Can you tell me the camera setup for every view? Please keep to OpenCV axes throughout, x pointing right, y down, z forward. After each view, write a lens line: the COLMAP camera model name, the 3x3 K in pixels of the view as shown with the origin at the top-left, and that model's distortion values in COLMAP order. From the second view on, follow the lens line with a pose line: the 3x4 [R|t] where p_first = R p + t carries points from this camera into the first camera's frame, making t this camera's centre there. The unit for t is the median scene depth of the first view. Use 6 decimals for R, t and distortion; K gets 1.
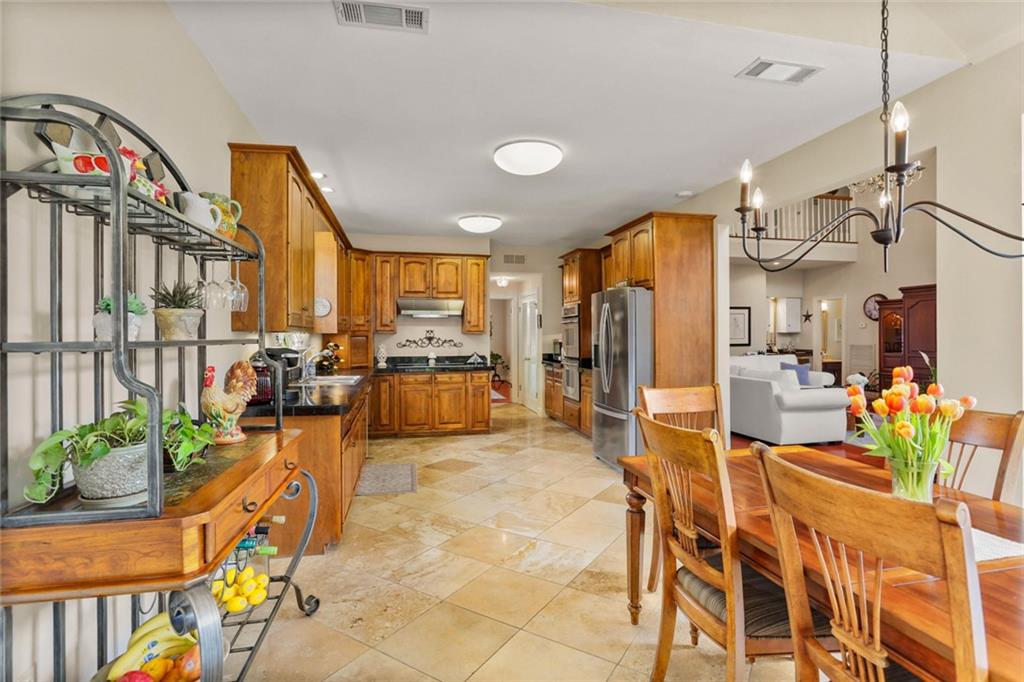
lens RADIAL K [[500.2, 0, 508.8], [0, 500.2, 330.2], [0, 0, 1]] dist [-0.029632, 0.004035]
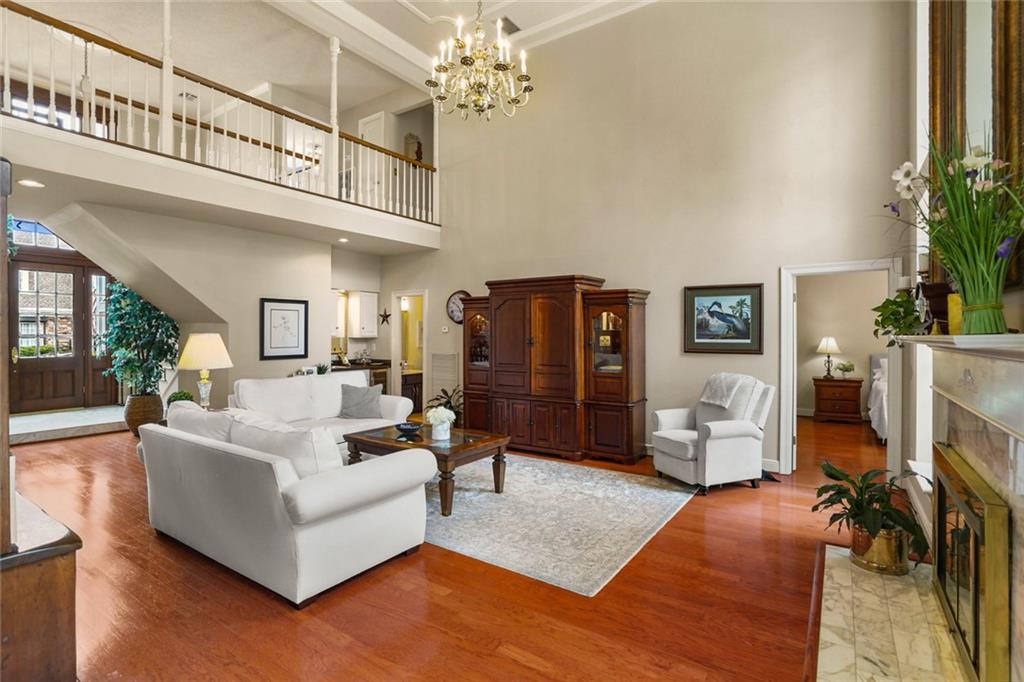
lens RADIAL K [[500.2, 0, 506.5], [0, 500.2, 334.6], [0, 0, 1]] dist [-0.029632, 0.004035]
pose [[0.729723, 0.000443, 0.683743, 0.222667], [-0.004849, 0.999978, 0.004528, -0.004813], [-0.683726, -0.006620, 0.729709, 0.321759]]
